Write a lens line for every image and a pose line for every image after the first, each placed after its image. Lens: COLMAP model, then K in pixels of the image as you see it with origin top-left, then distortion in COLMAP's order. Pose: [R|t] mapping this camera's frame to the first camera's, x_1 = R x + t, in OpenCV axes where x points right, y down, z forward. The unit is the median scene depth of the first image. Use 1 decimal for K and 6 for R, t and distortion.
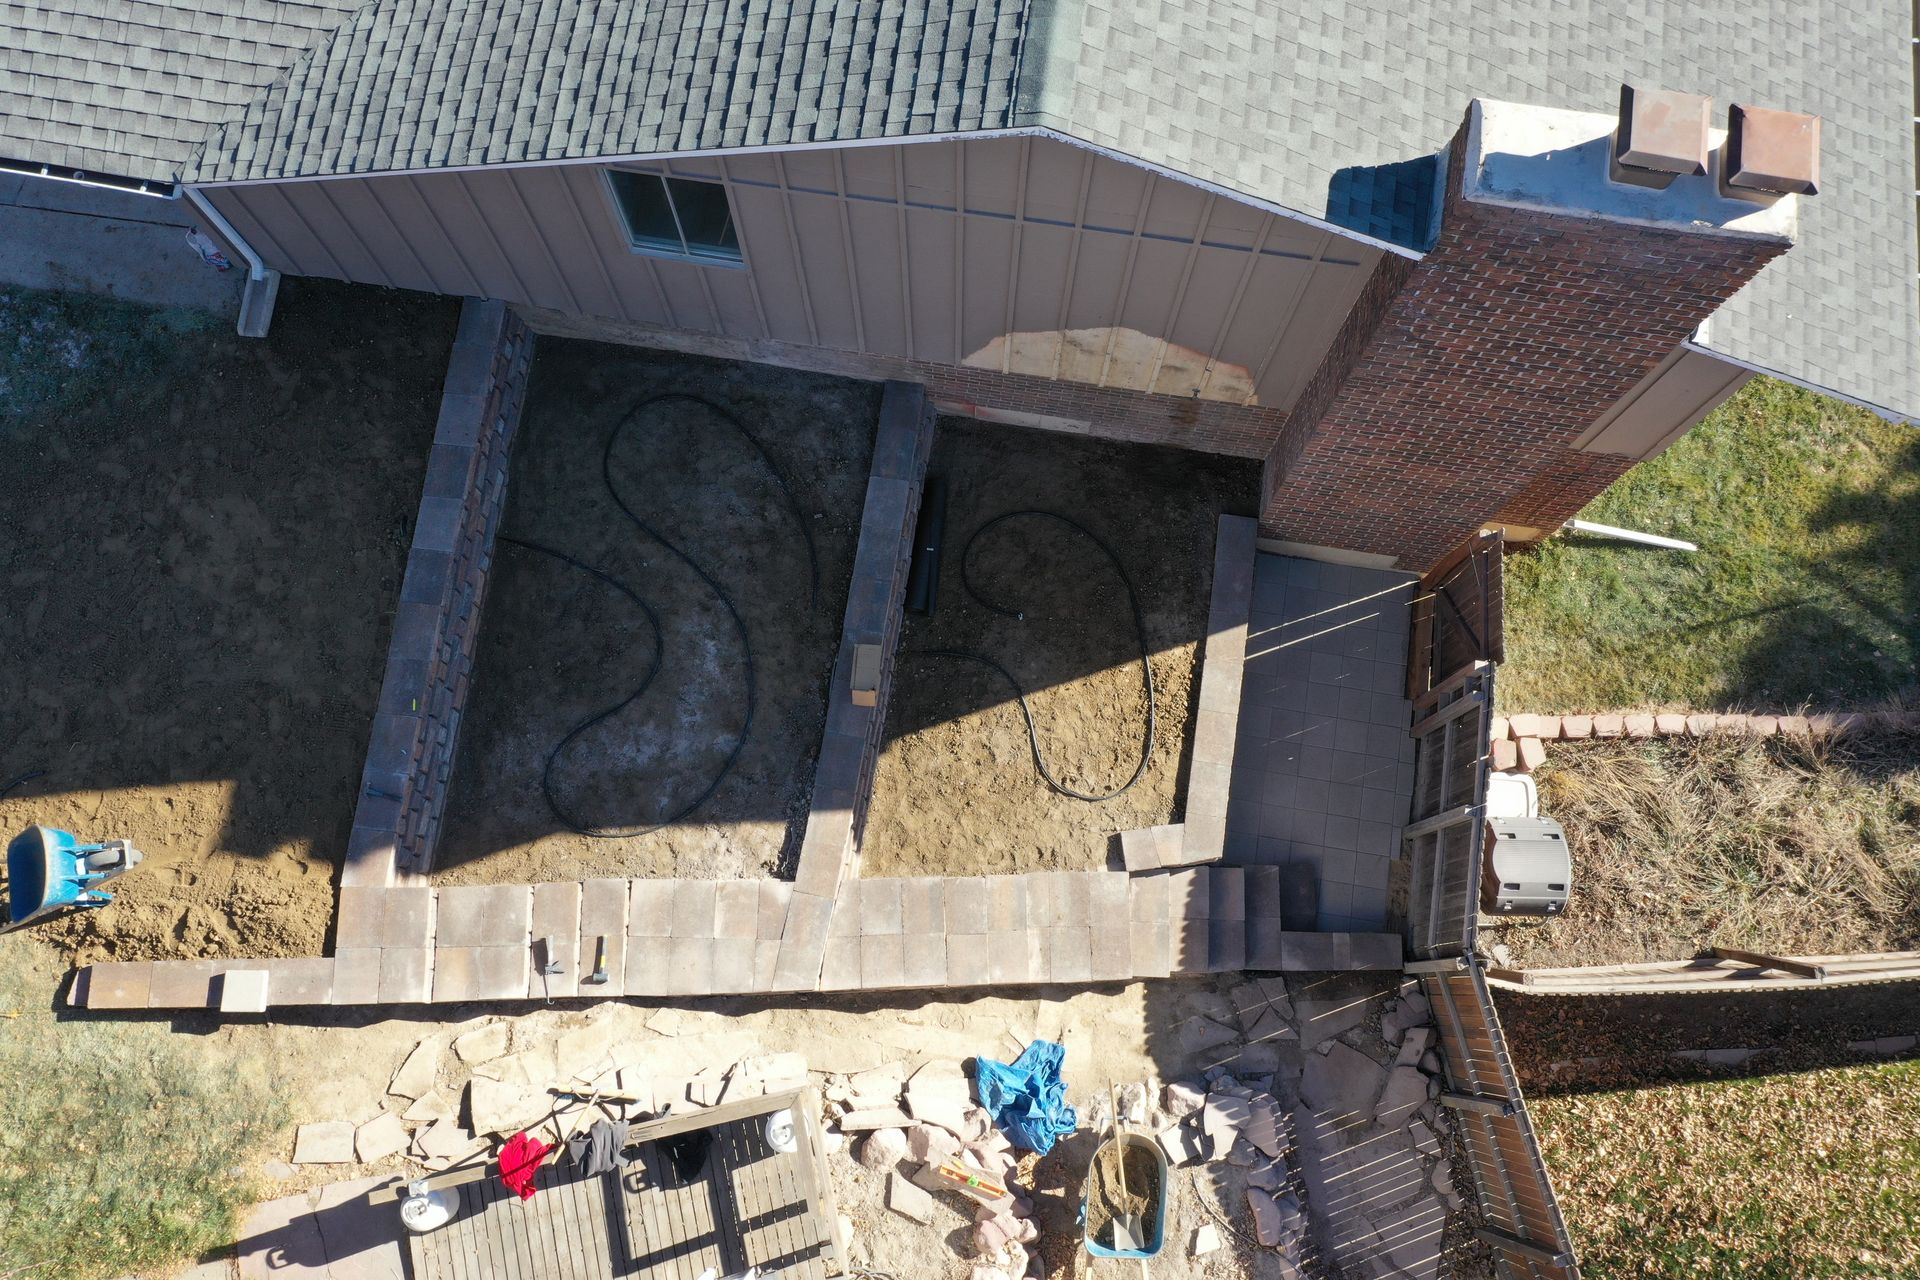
lens RADIAL K [[1517.6, 0, 957.6], [0, 1517.6, 628.5], [0, 0, 1]] dist [-0.013757, 0.005738]
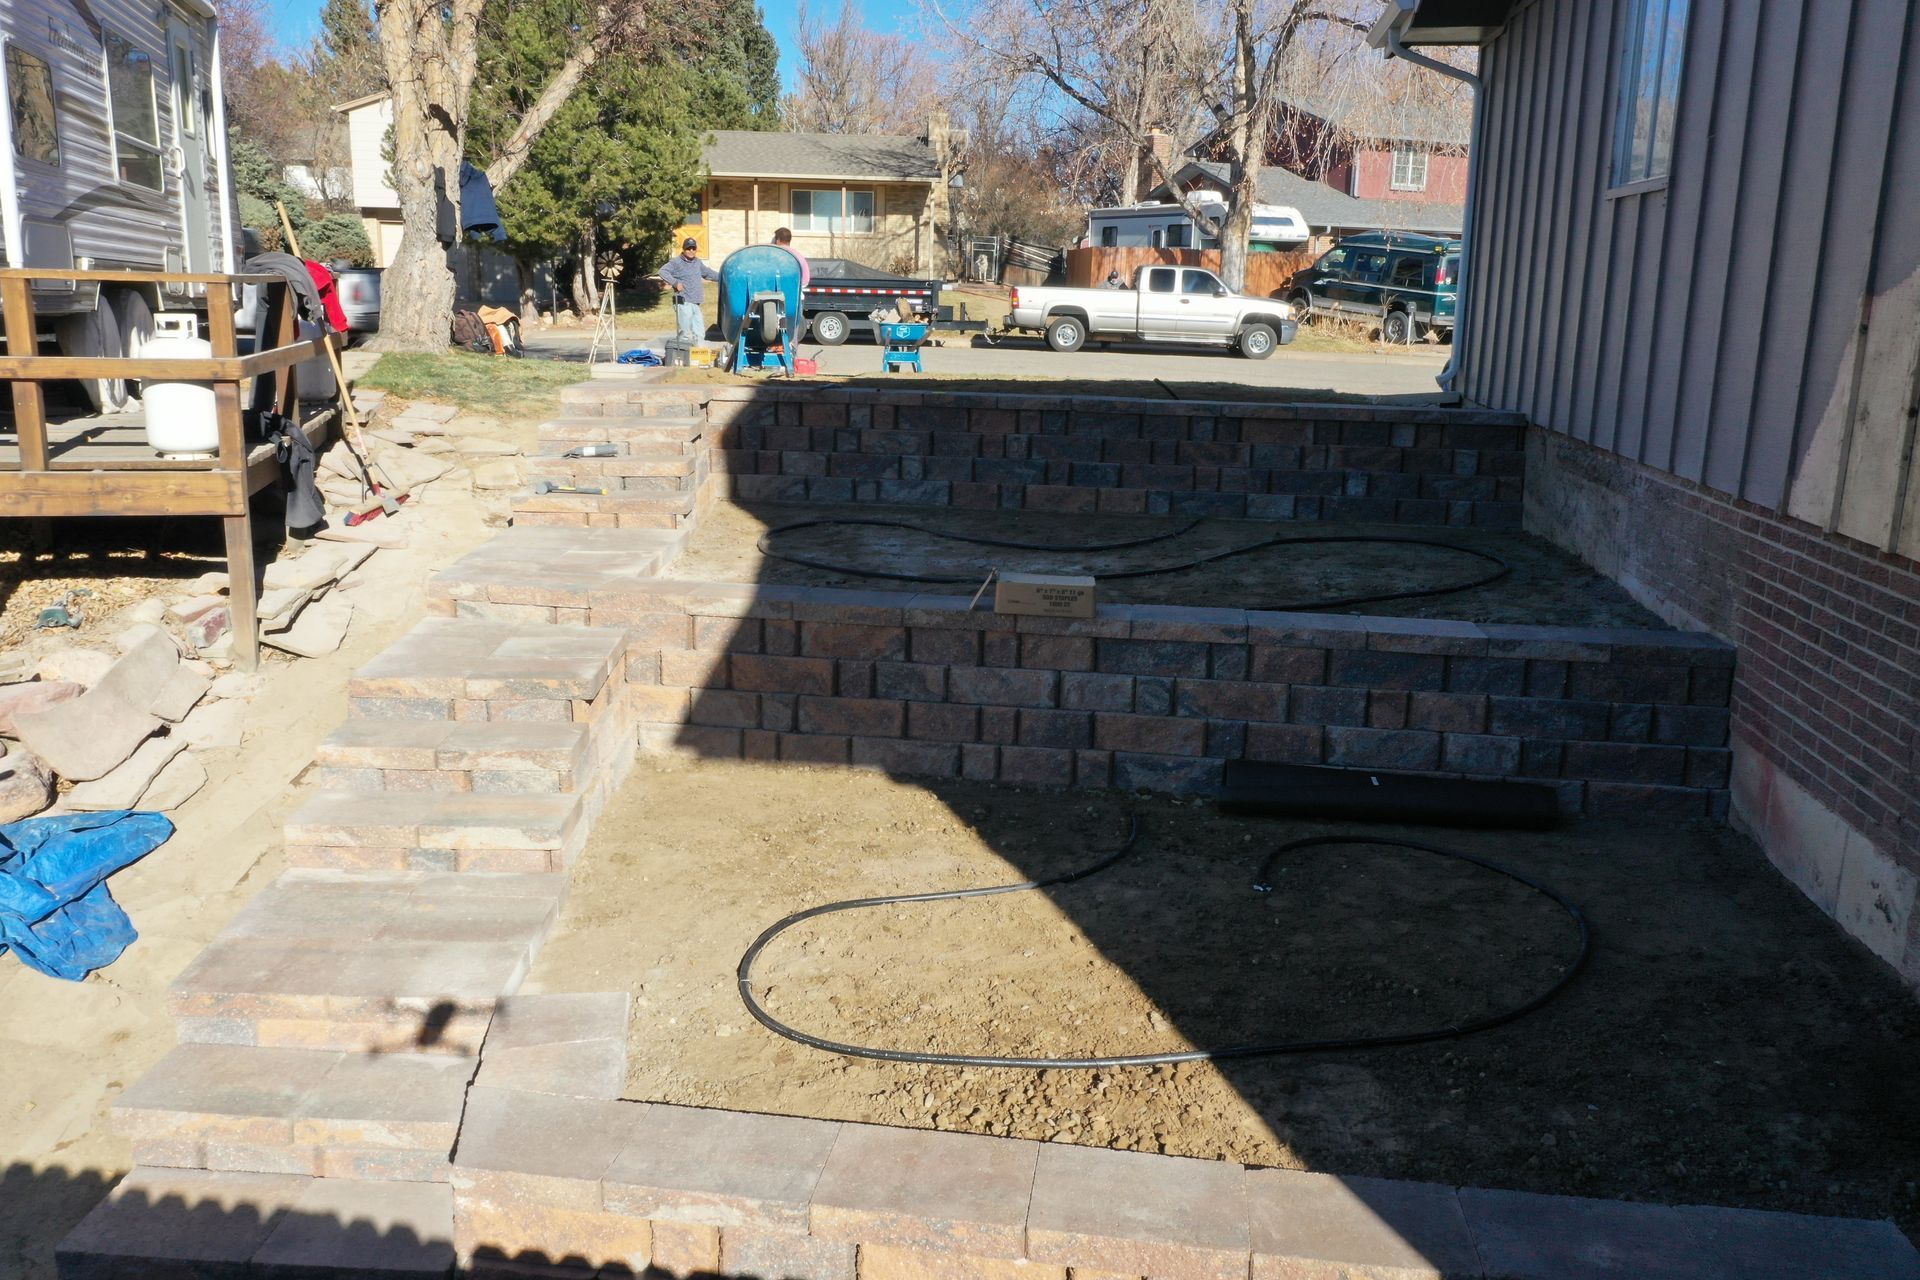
lens RADIAL K [[1517.6, 0, 957.6], [0, 1517.6, 628.5], [0, 0, 1]] dist [-0.013757, 0.005738]
pose [[0.017387, 0.217299, -0.975950, 0.412158], [-0.972826, 0.229074, 0.033672, 0.040162], [0.230882, 0.948845, 0.215377, 0.898570]]
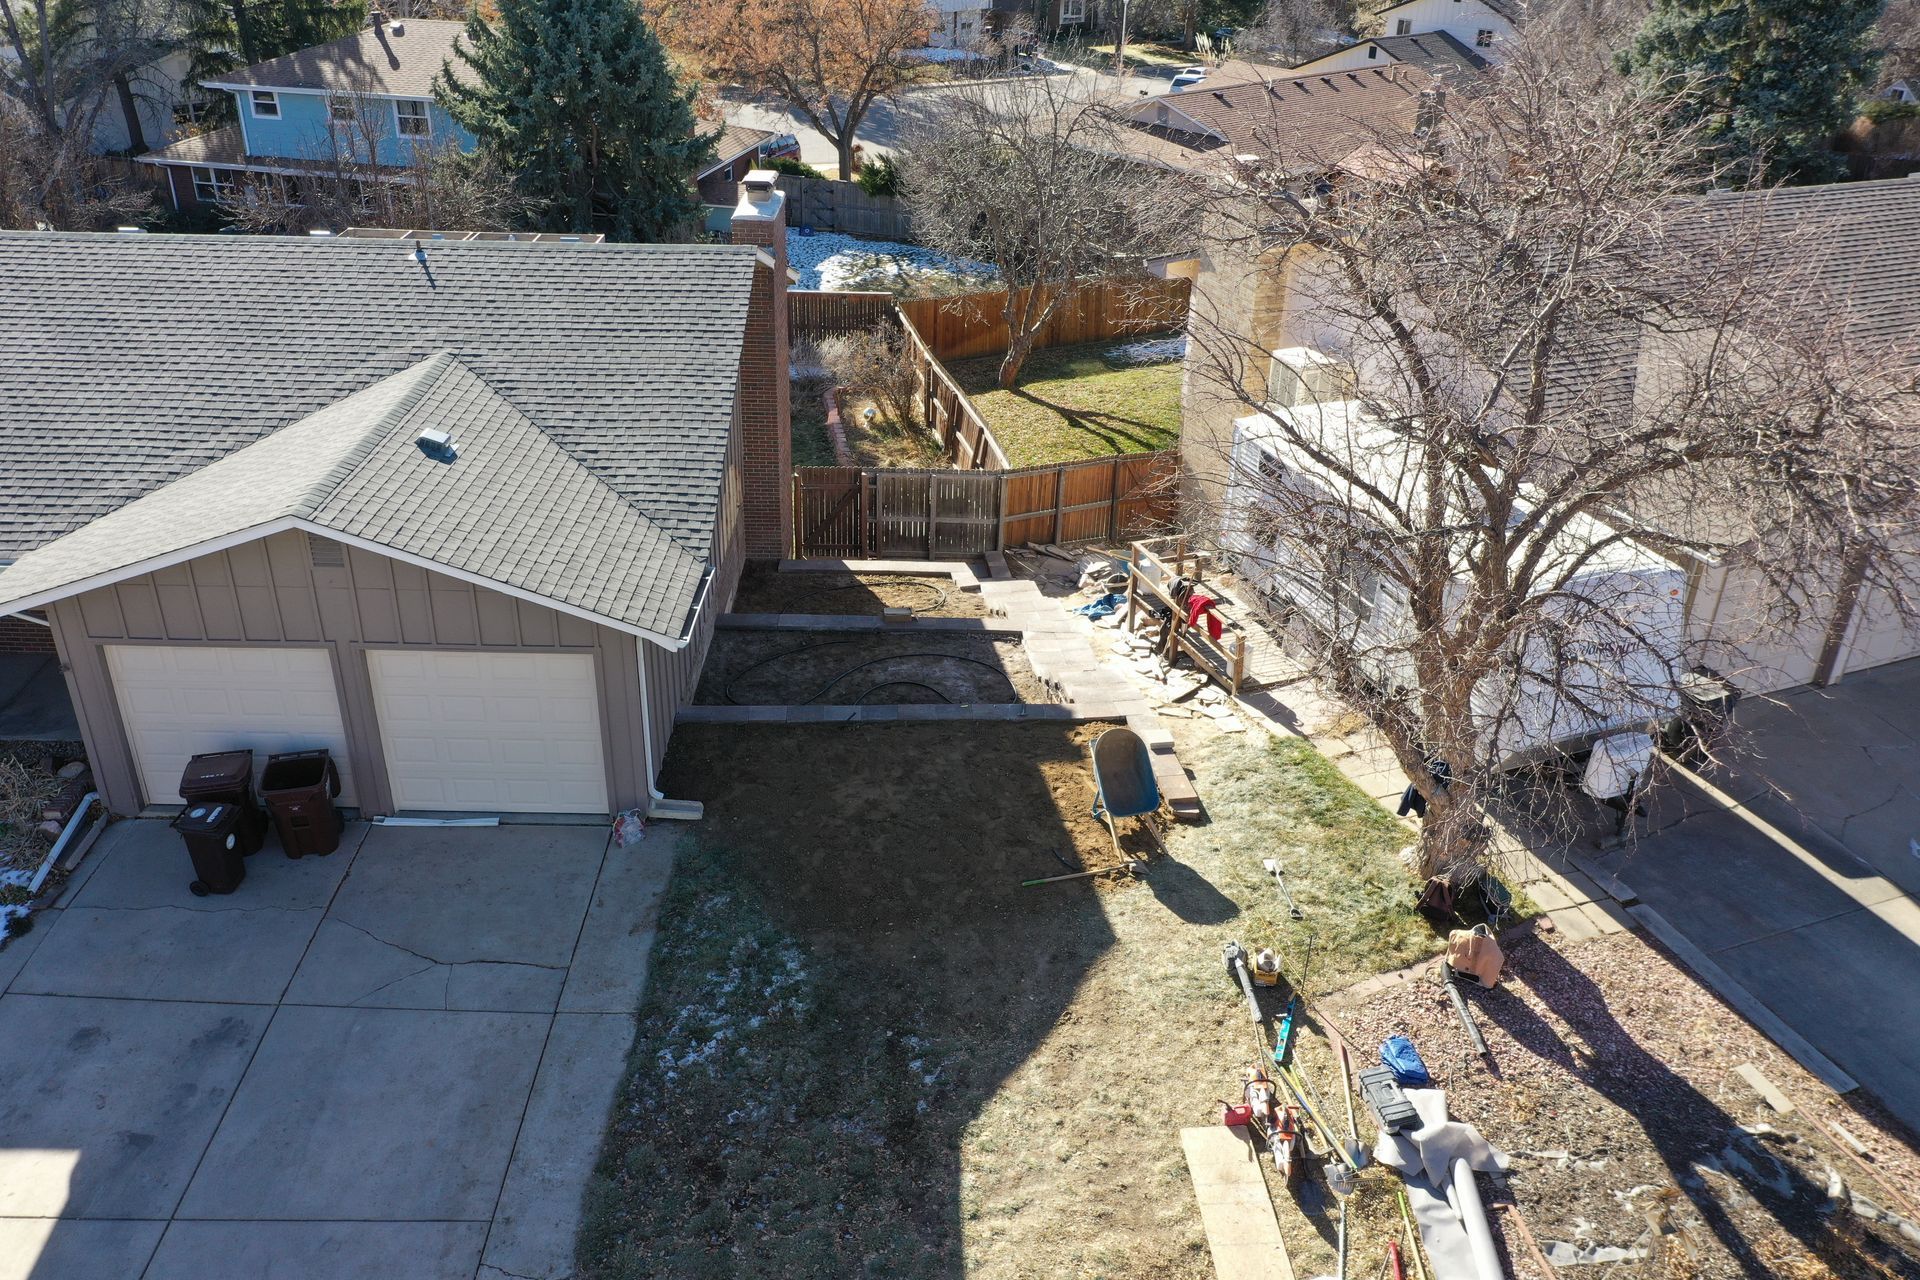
lens RADIAL K [[1517.6, 0, 957.6], [0, 1517.6, 628.5], [0, 0, 1]] dist [-0.013757, 0.005738]
pose [[-0.148413, -0.476110, 0.866772, -1.599242], [0.950310, 0.173872, 0.258223, -0.358653], [-0.273649, 0.862026, 0.426647, 0.244723]]
